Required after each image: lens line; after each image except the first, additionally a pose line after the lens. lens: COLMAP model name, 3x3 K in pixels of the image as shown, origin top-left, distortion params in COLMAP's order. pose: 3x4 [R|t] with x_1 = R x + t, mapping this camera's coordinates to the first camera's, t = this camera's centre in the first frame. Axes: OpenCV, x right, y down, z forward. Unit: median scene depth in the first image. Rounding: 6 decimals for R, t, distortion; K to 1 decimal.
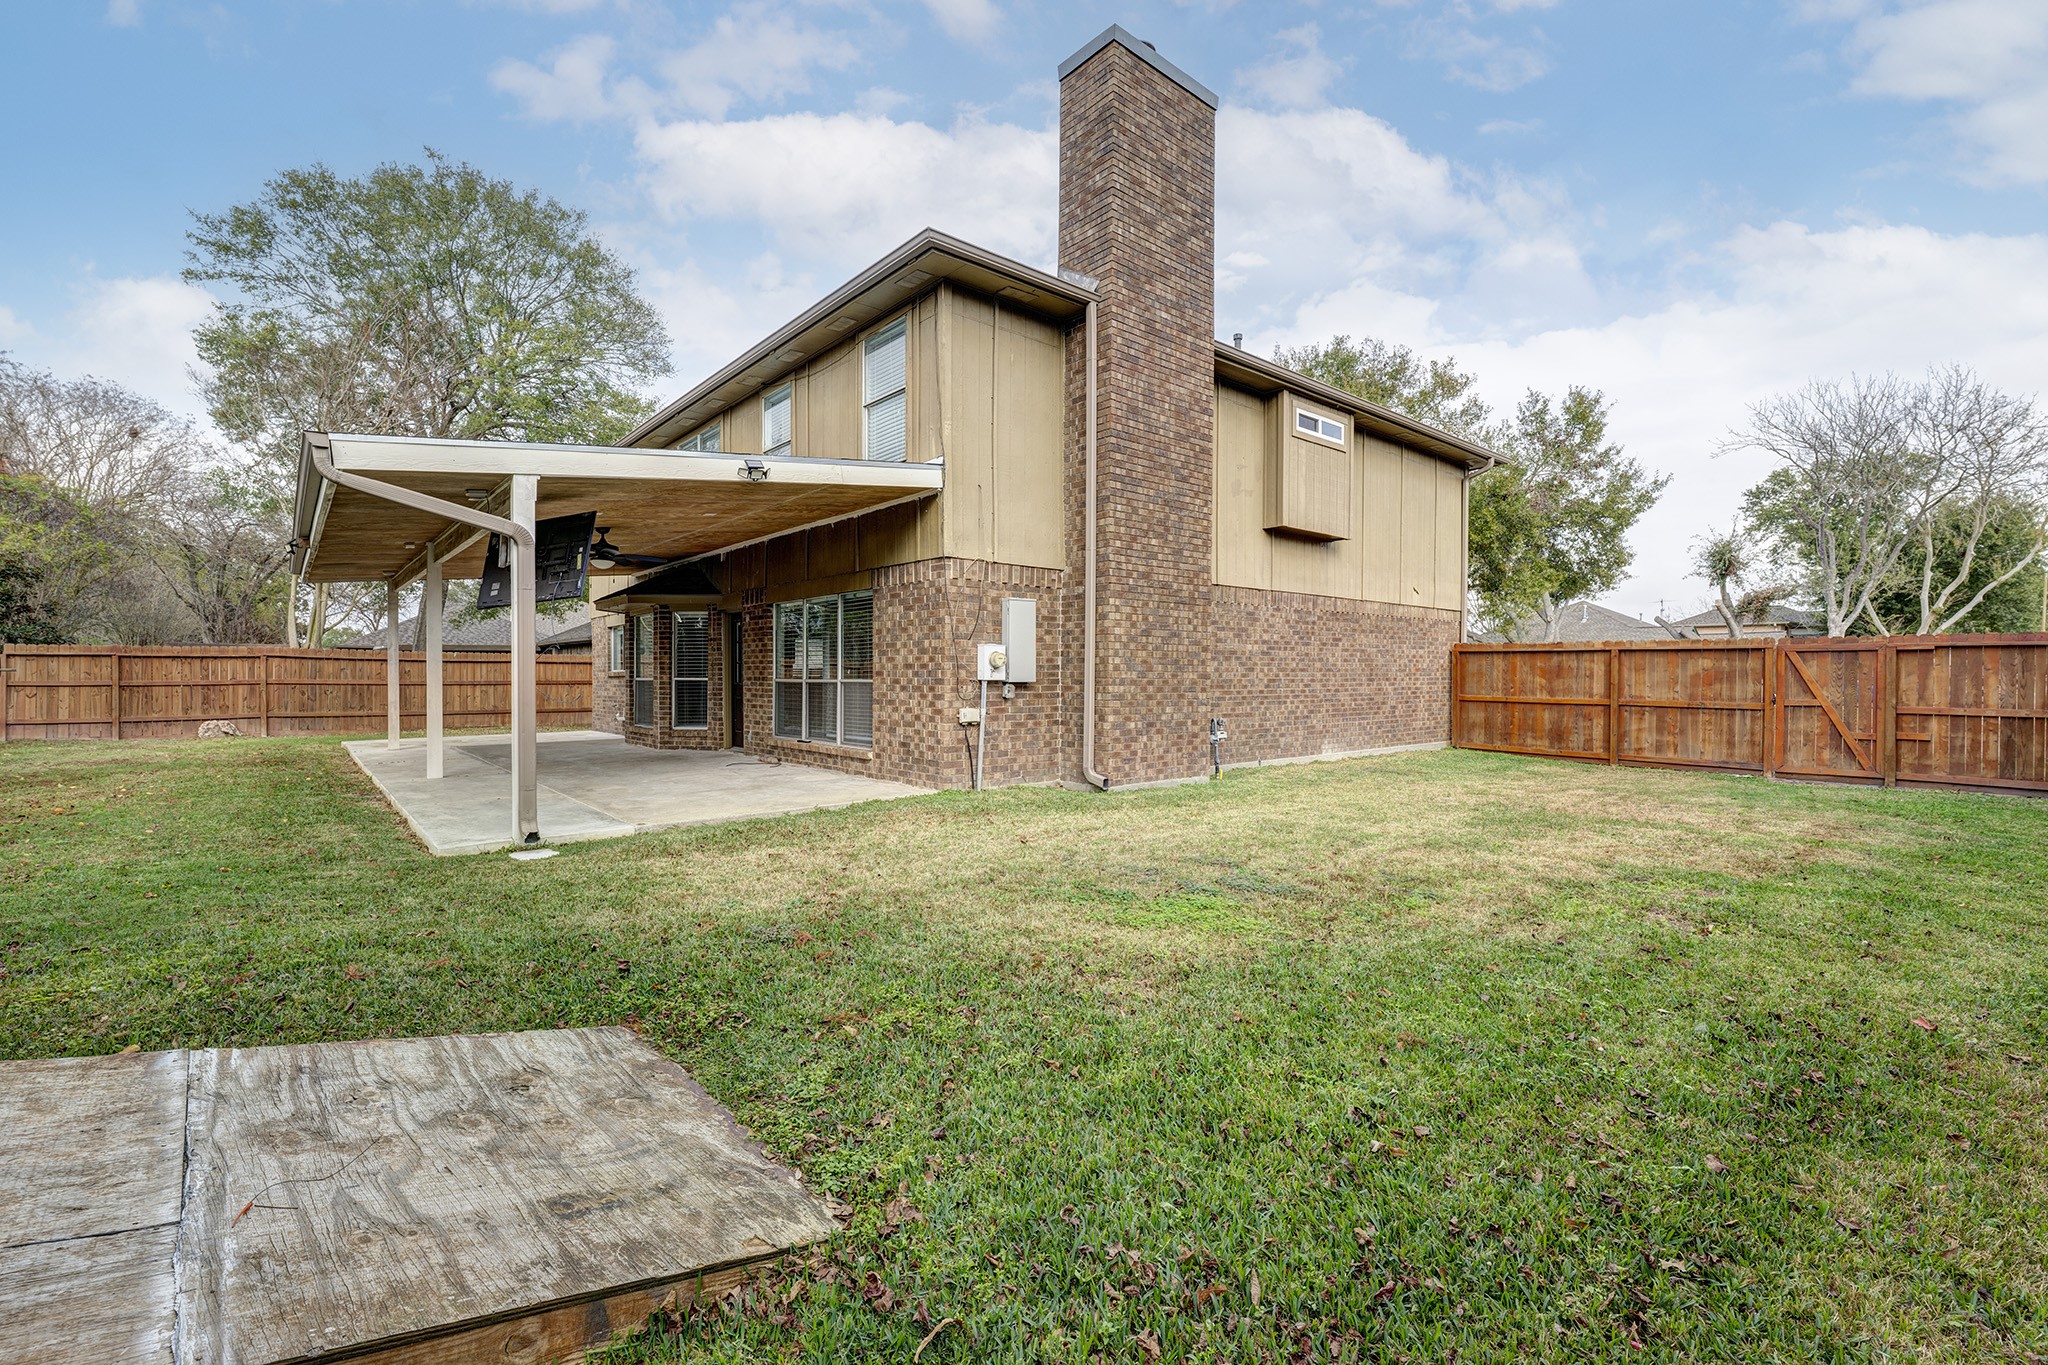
lens RADIAL K [[885.0, 0, 1018.0], [0, 885.0, 680.9], [0, 0, 1]] dist [0.000866, -0.000271]
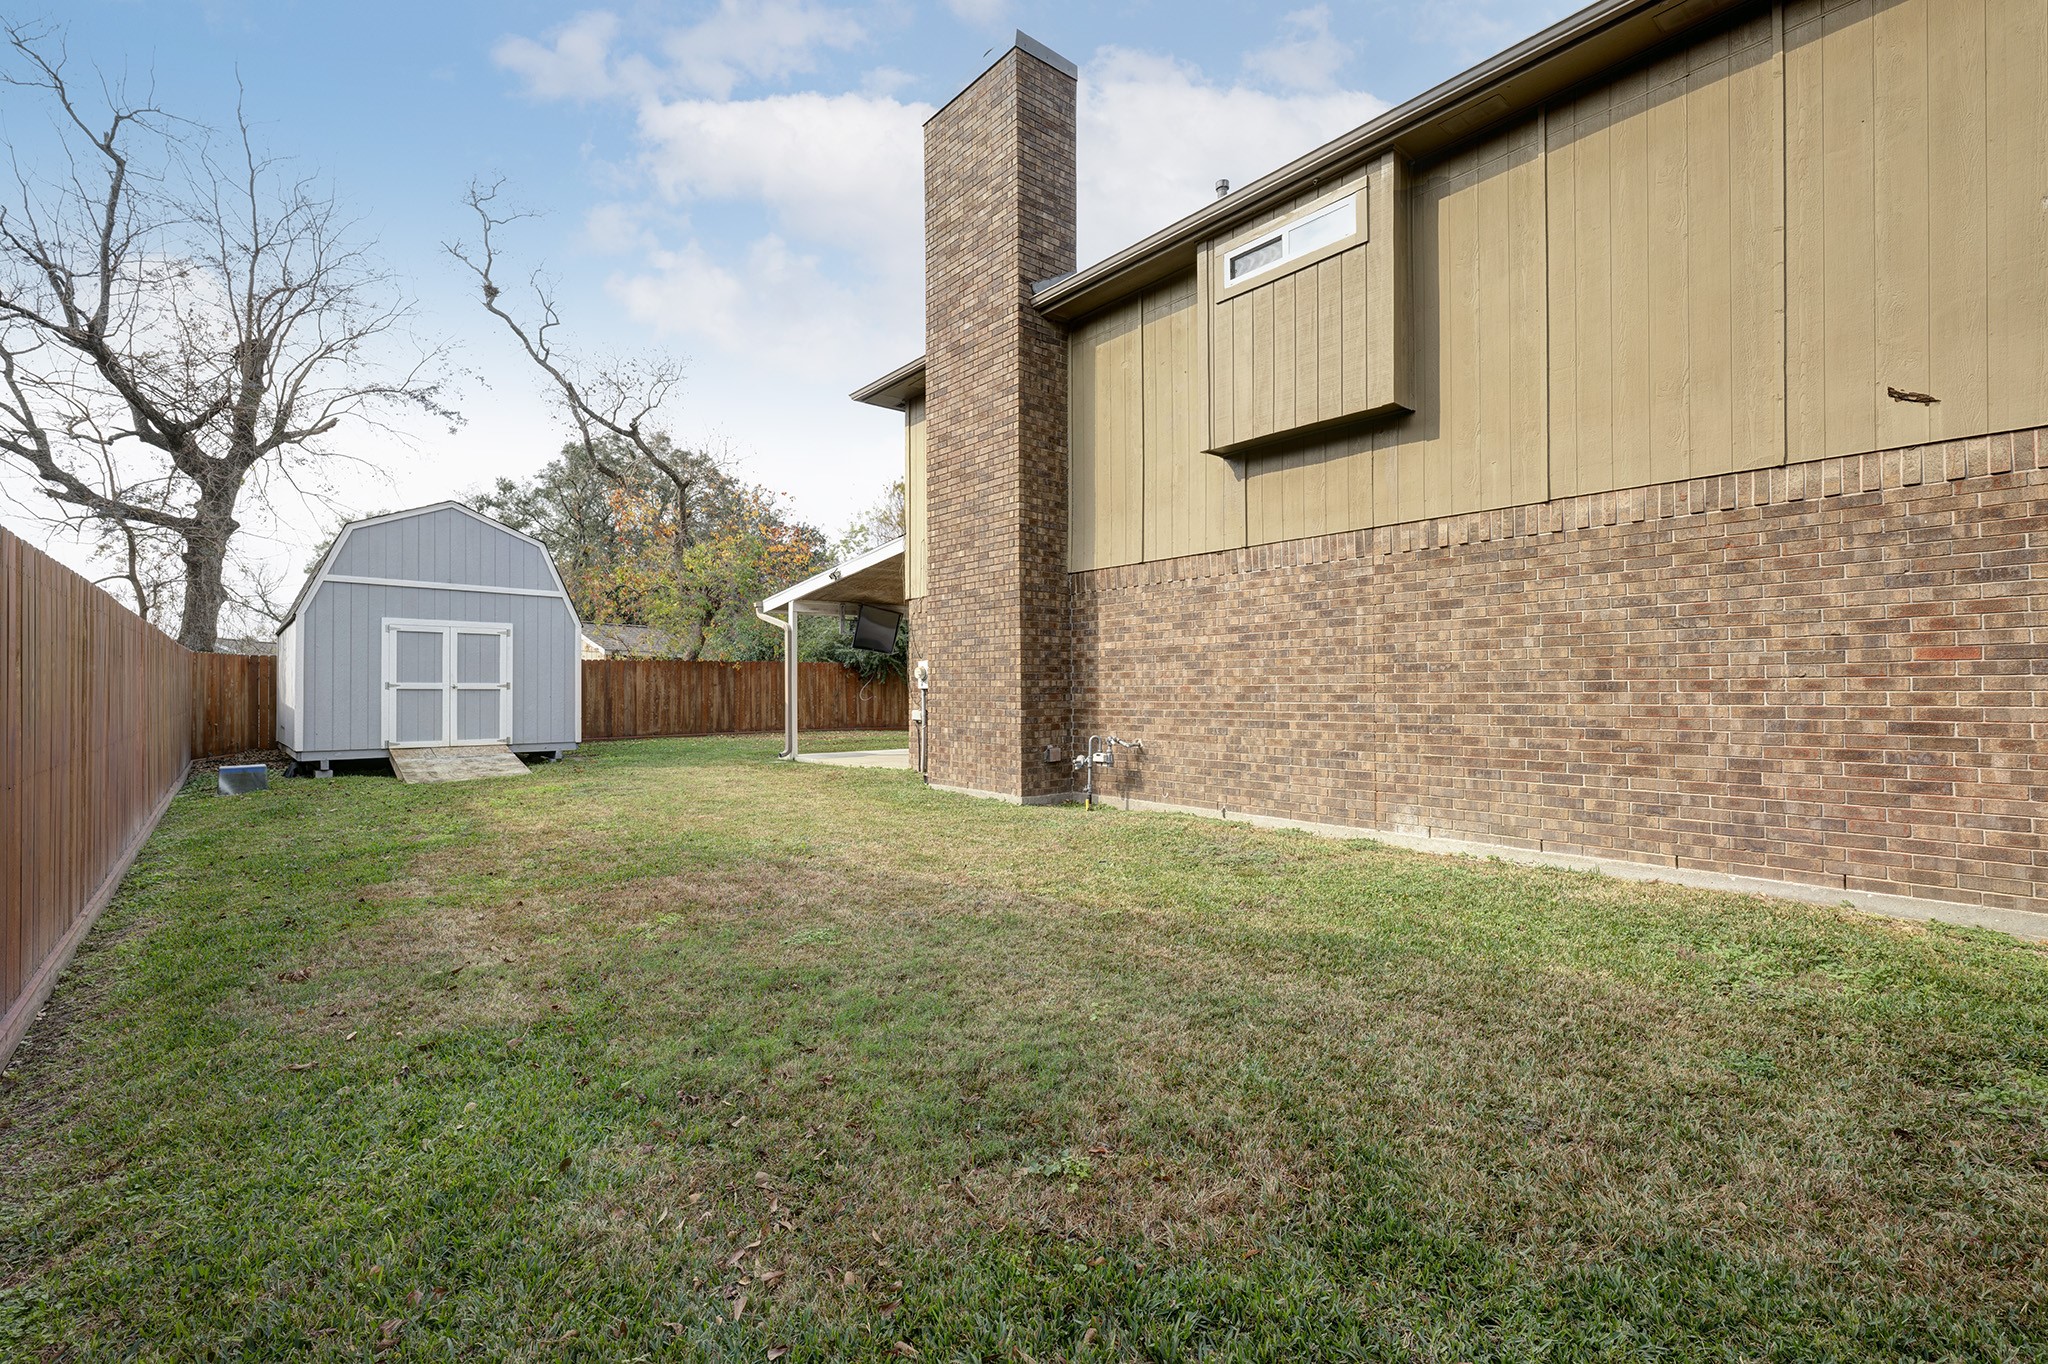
lens RADIAL K [[885.0, 0, 1023.1], [0, 885.0, 683.4], [0, 0, 1]] dist [0.000866, -0.000271]
pose [[-0.006384, -0.007881, -0.999949, 0.928076], [-0.000678, 0.999969, -0.007877, 0.000885], [0.999979, 0.000628, -0.006389, 0.850268]]
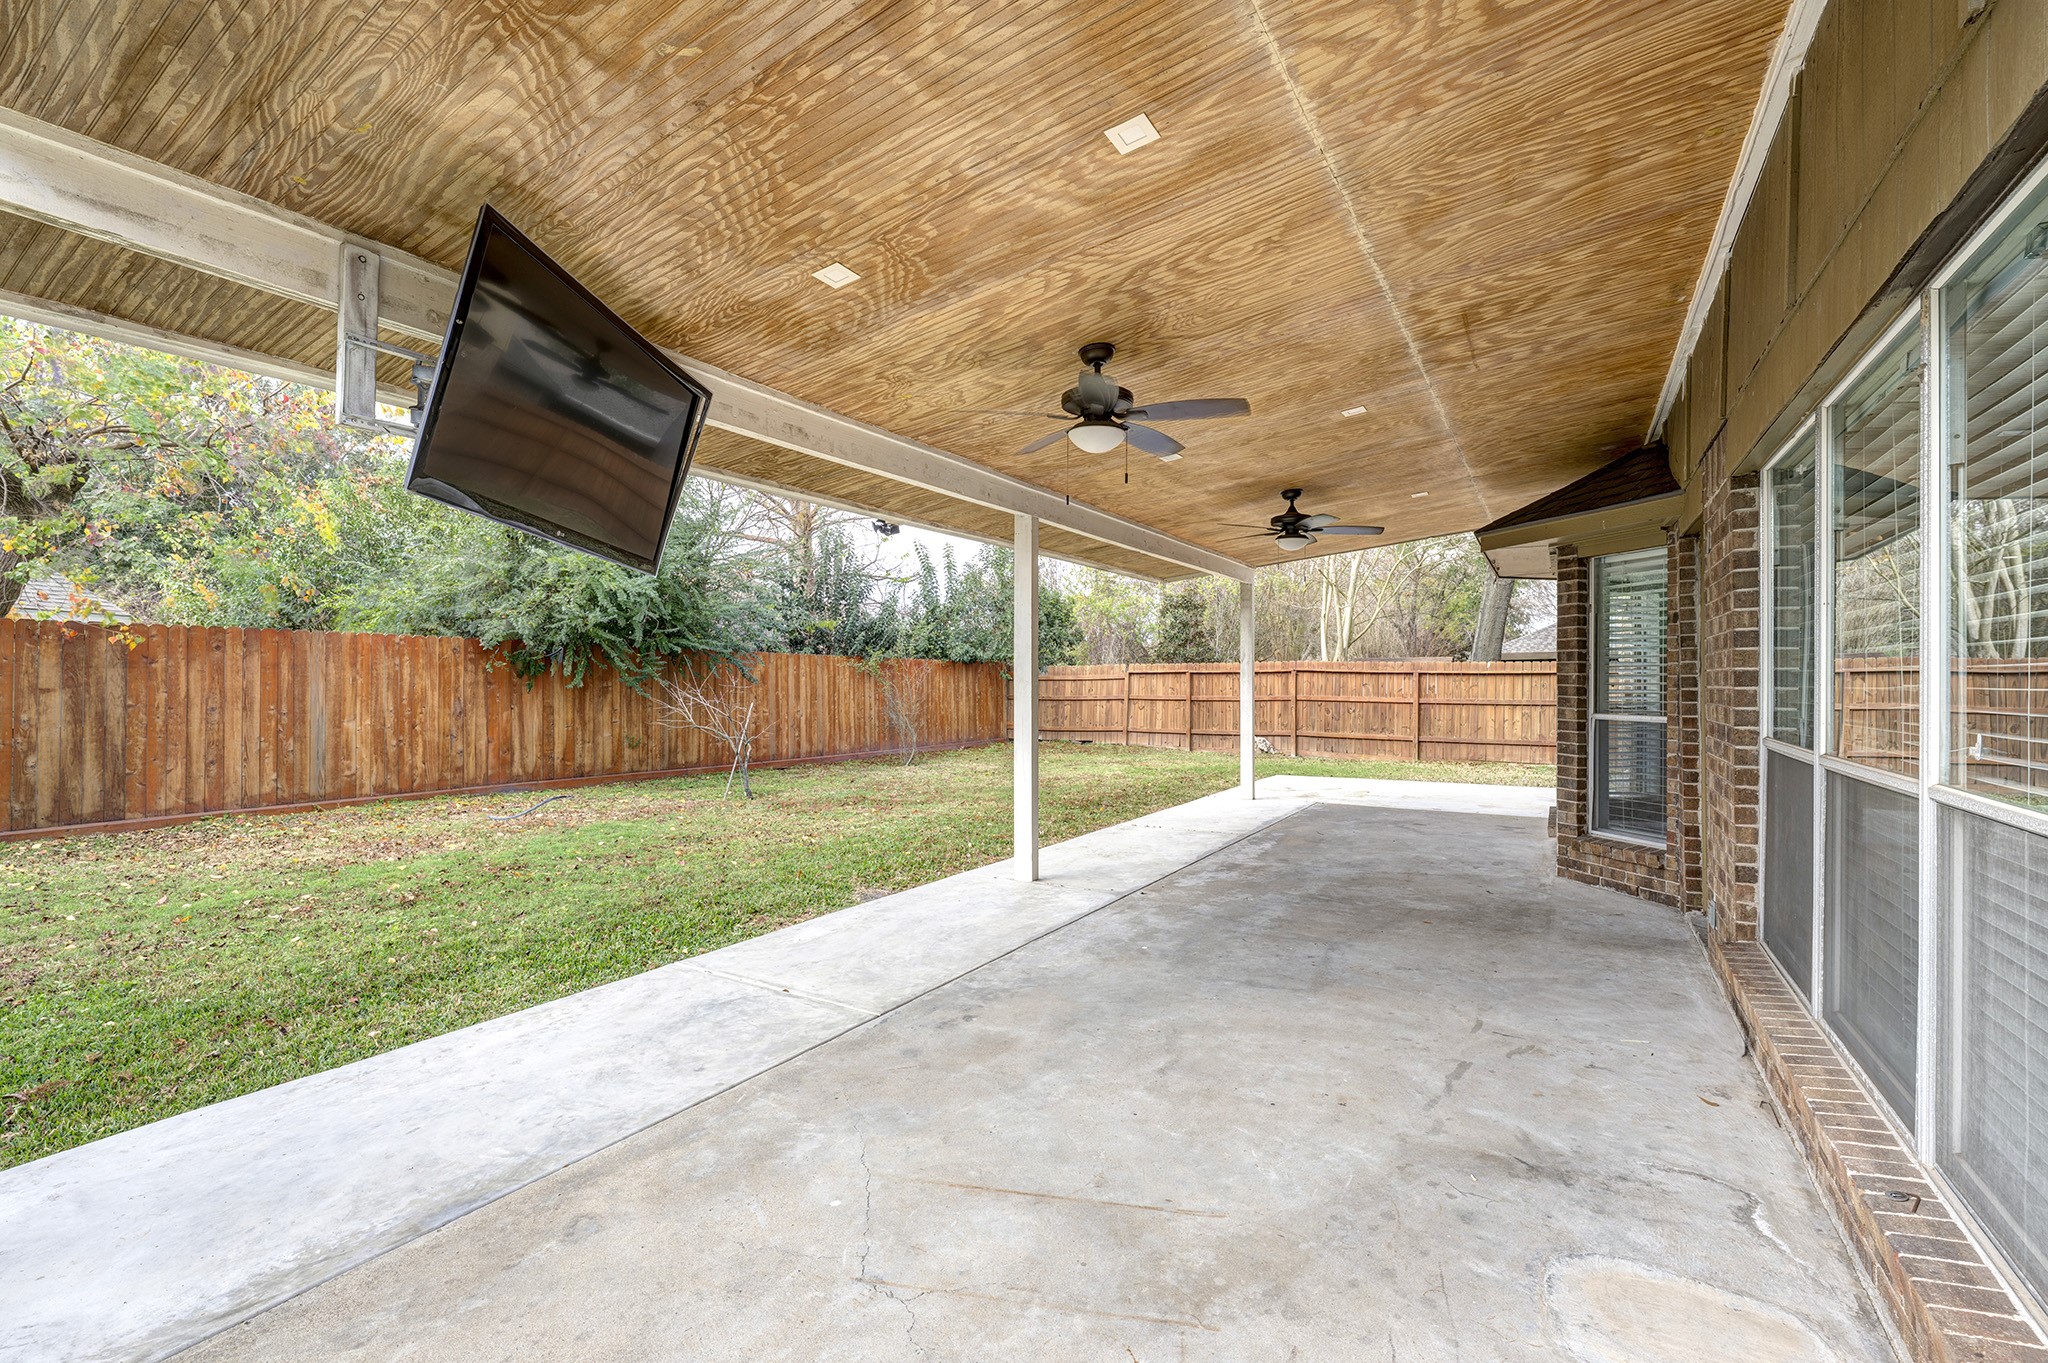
lens RADIAL K [[885.0, 0, 1029.2], [0, 885.0, 678.7], [0, 0, 1]] dist [0.000866, -0.000271]
pose [[0.316720, -0.003507, -0.948513, -0.074870], [-0.006780, 0.999959, -0.005961, -0.019044], [0.948495, 0.008318, 0.316683, 0.669135]]
